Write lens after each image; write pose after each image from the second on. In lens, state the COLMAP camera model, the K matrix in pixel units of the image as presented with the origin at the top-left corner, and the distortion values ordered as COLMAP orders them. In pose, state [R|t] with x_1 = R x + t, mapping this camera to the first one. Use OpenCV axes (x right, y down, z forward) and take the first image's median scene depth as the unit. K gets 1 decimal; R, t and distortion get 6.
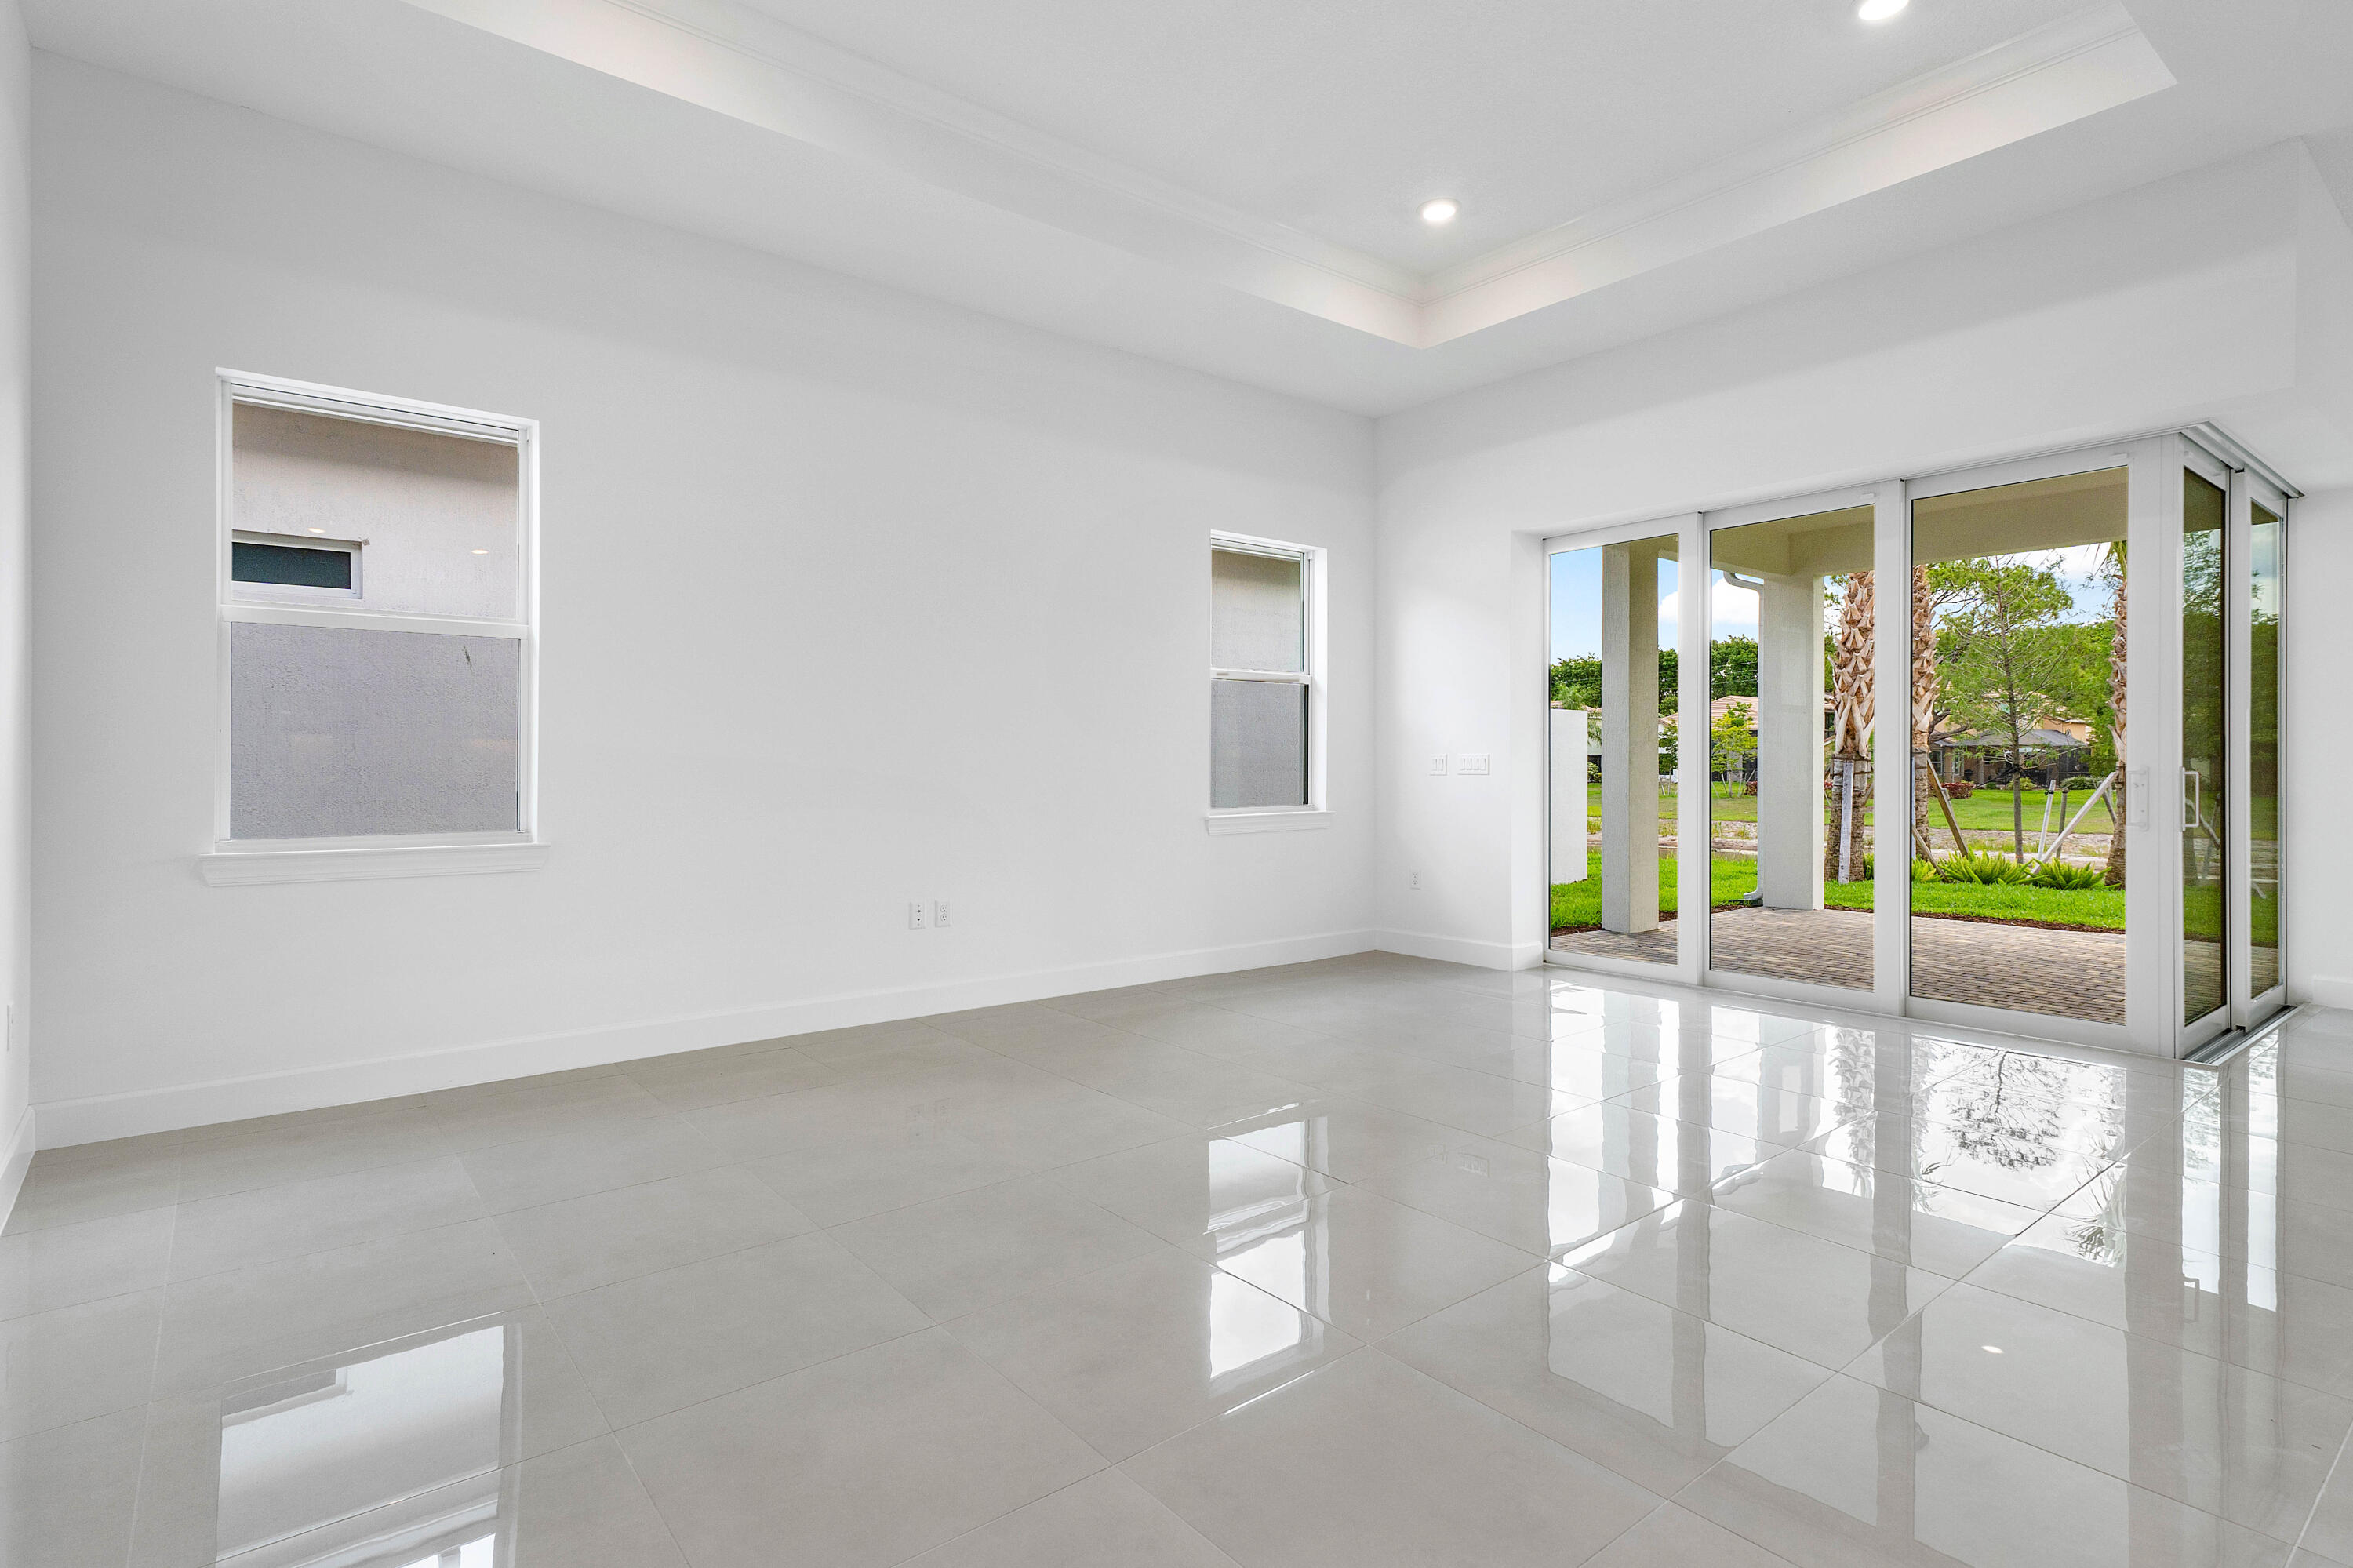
lens RADIAL K [[1182.1, 0, 1173.8], [0, 1182.1, 787.9], [0, 0, 1]] dist [0.015898, 0.000815]
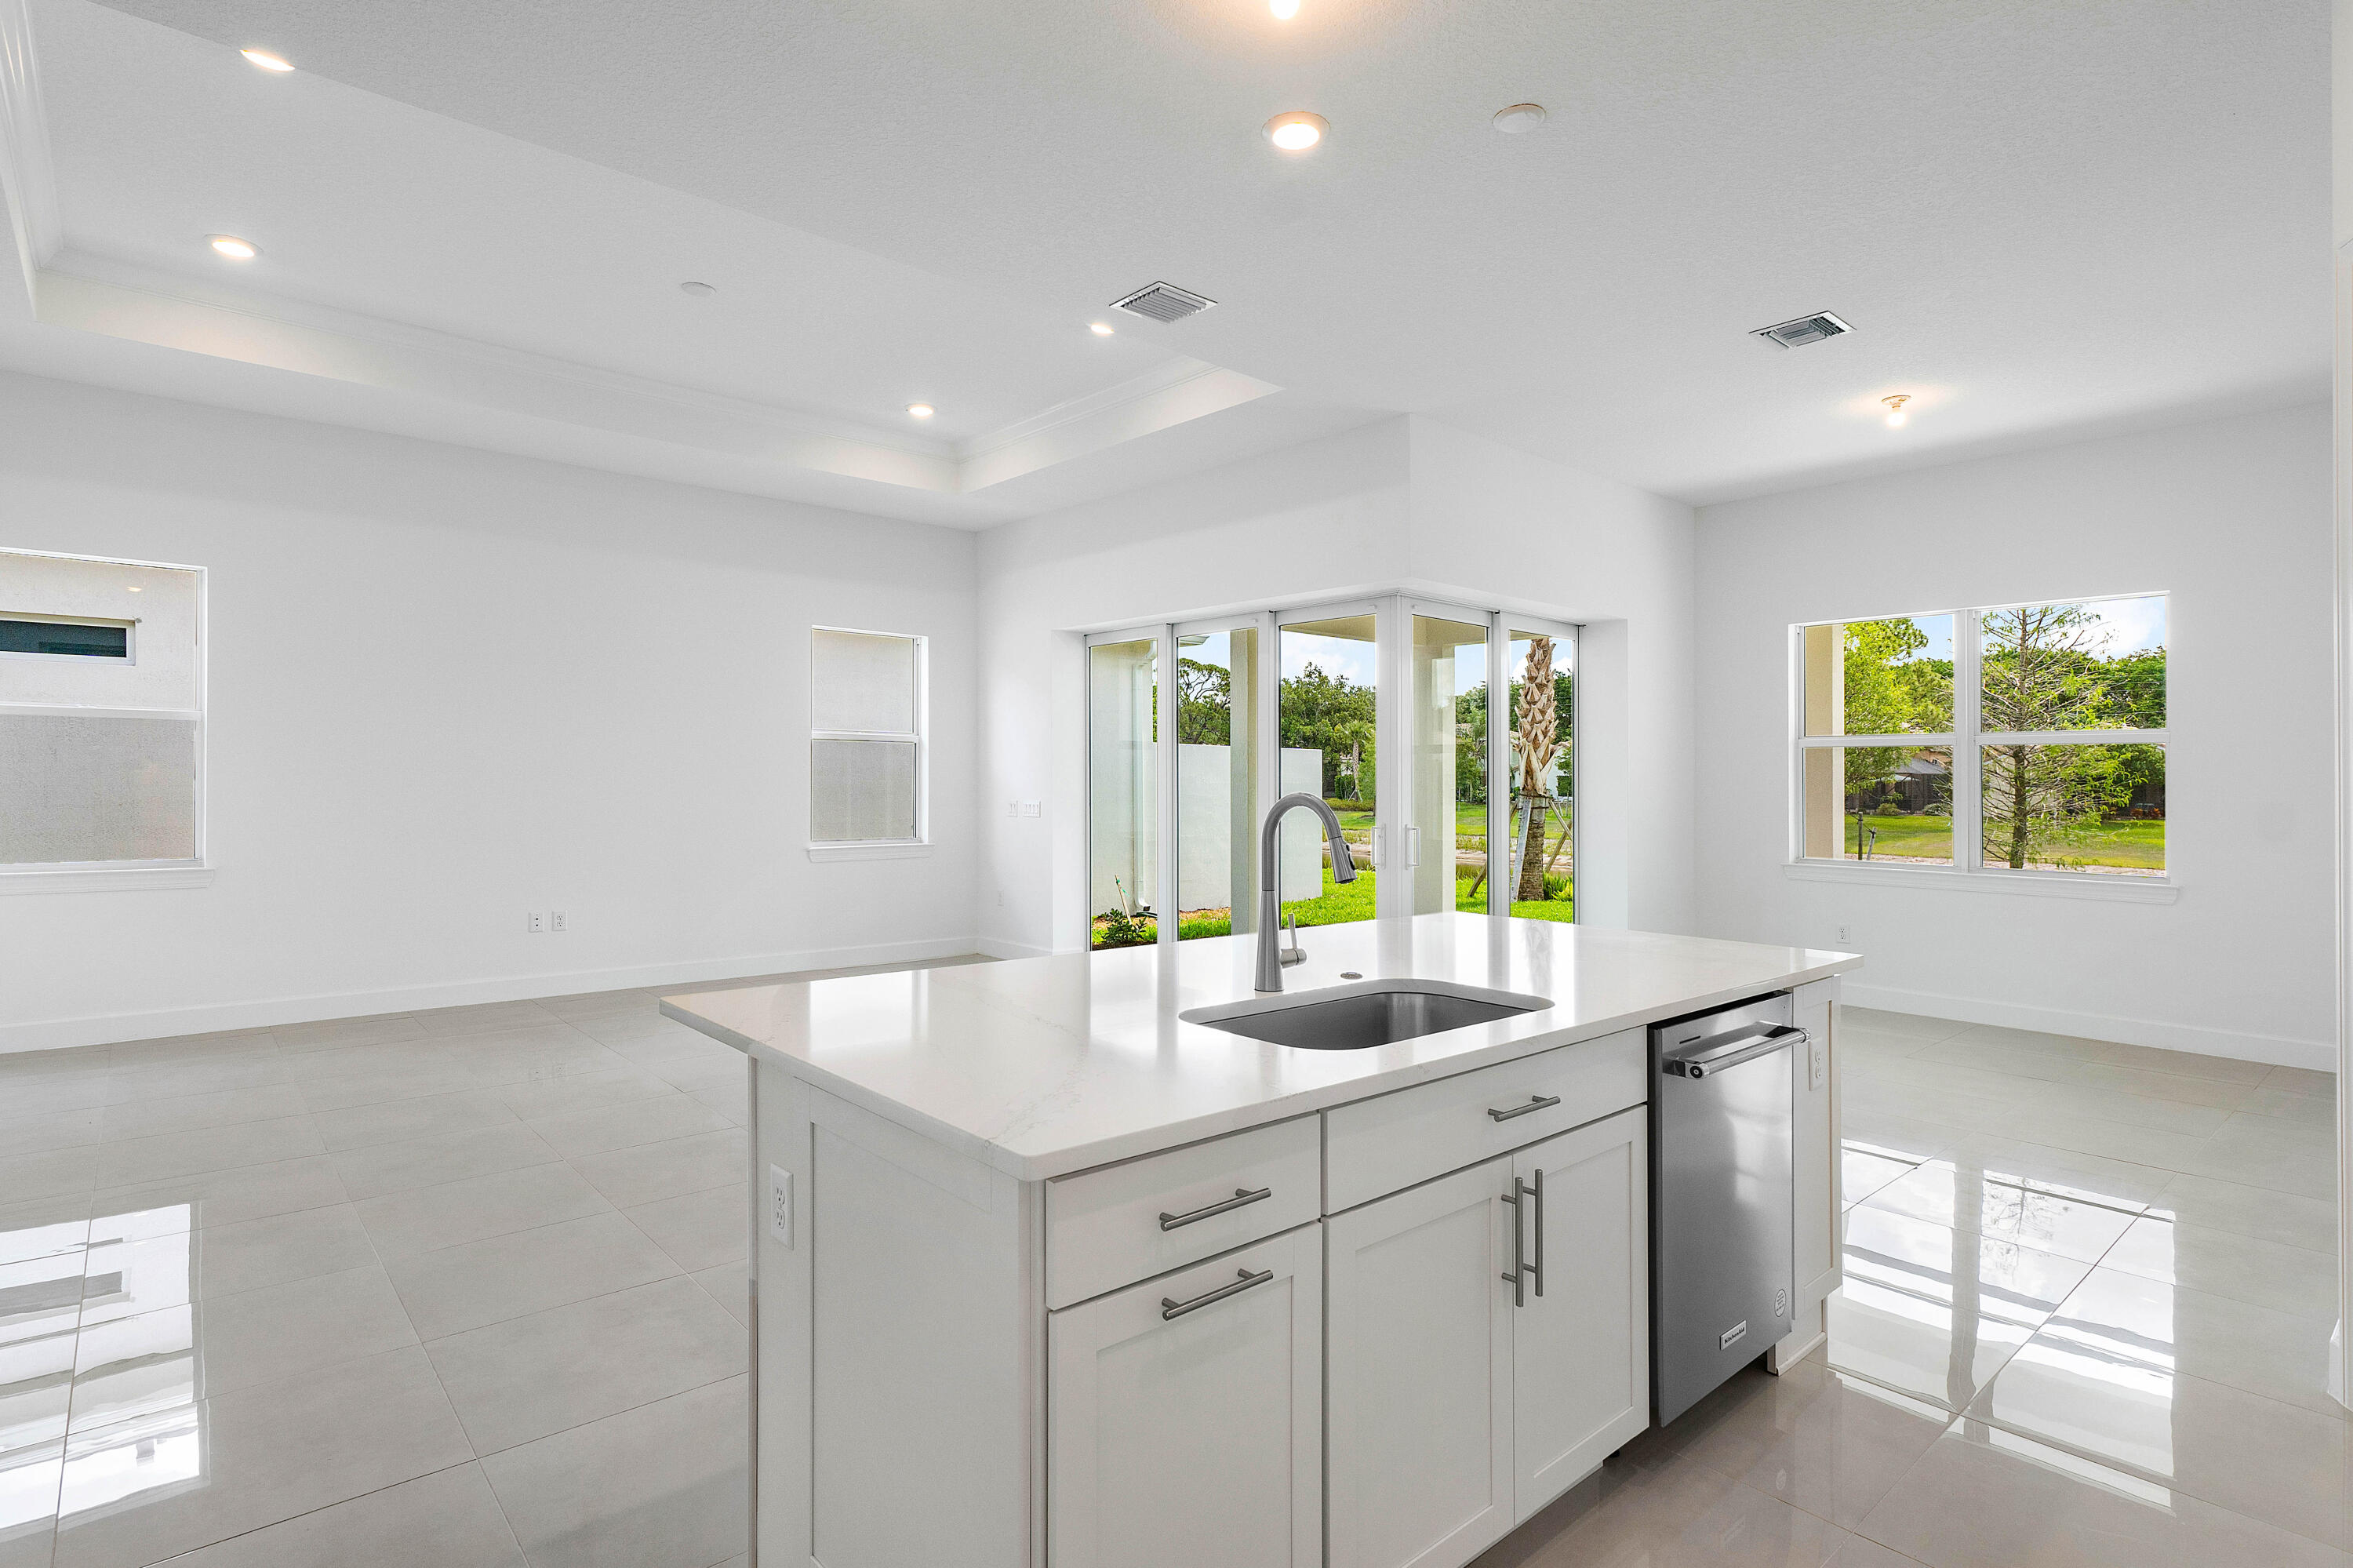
lens RADIAL K [[1182.1, 0, 1173.8], [0, 1182.1, 787.9], [0, 0, 1]] dist [0.015898, 0.000815]
pose [[0.999151, 0.012182, 0.039357, 0.342846], [-0.011706, 0.999856, -0.012307, -0.027091], [-0.039501, 0.011836, 0.999149, -0.280807]]
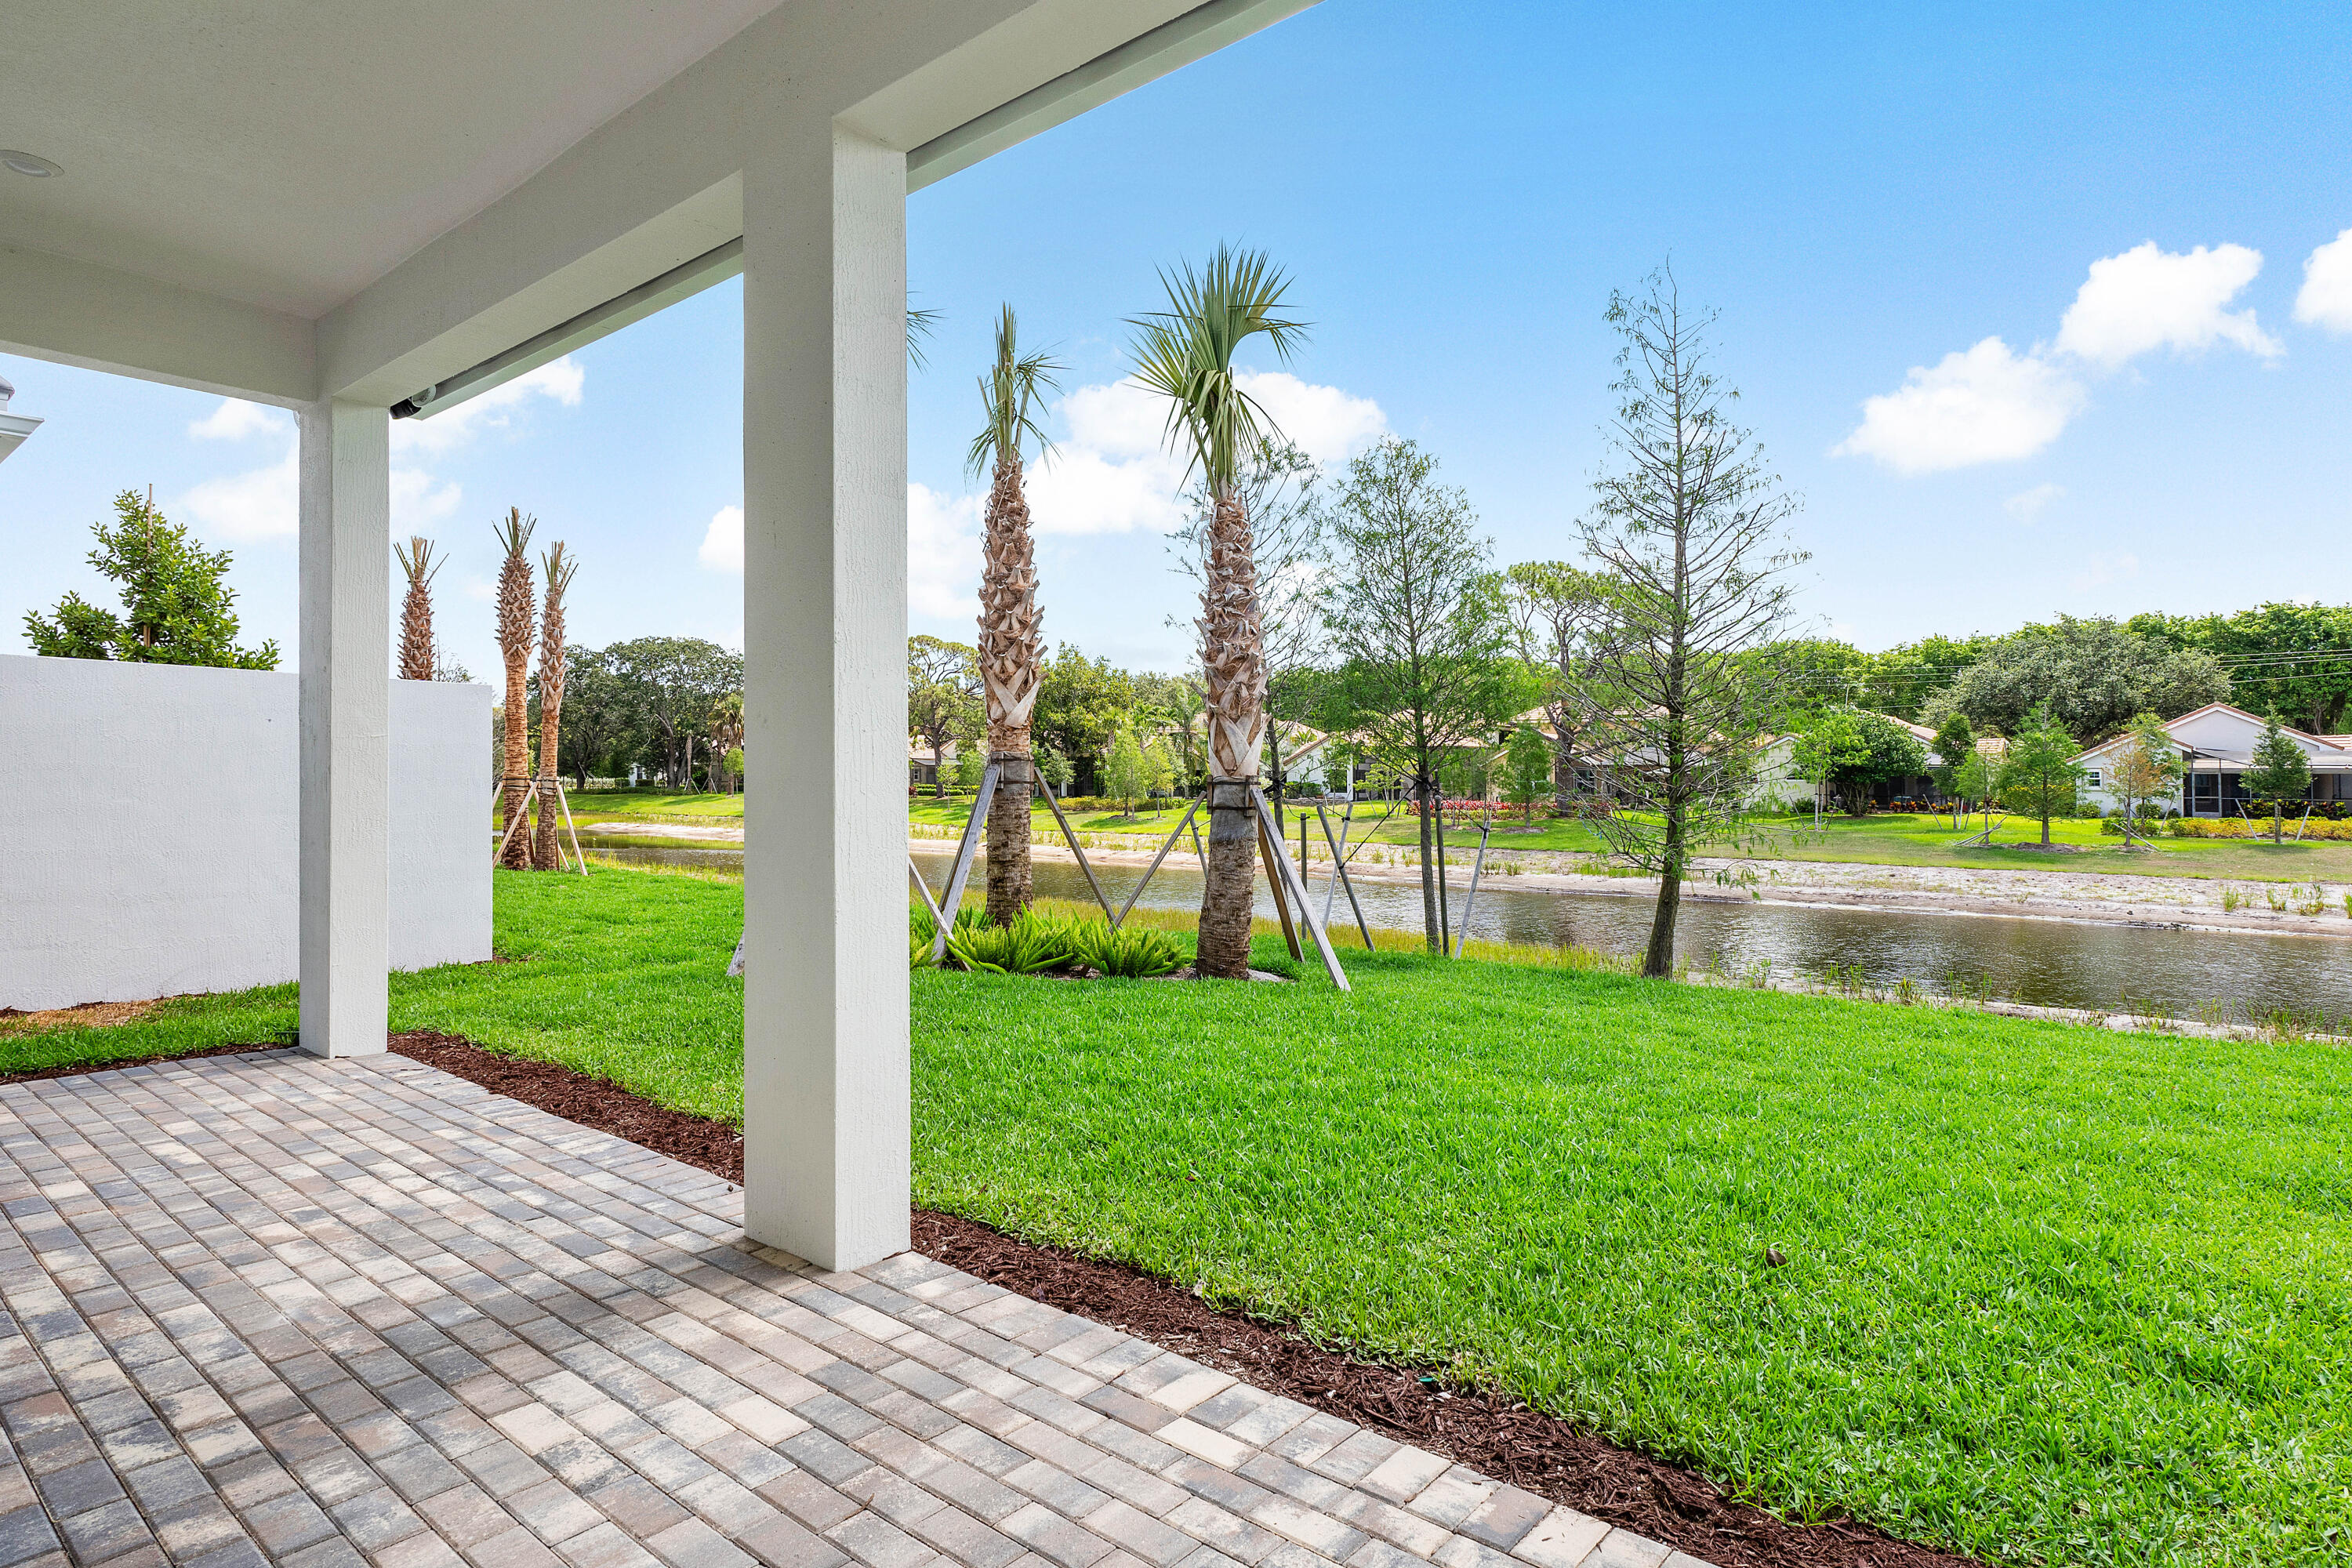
lens RADIAL K [[1228.9, 0, 1218.1], [0, 1228.9, 768.6], [0, 0, 1]] dist [0.017841, 0.000140]
pose [[0.978682, 0.012671, 0.204991, 1.257743], [-0.006613, 0.999522, -0.030212, -0.009888], [-0.205276, 0.028212, 0.978297, 0.646496]]
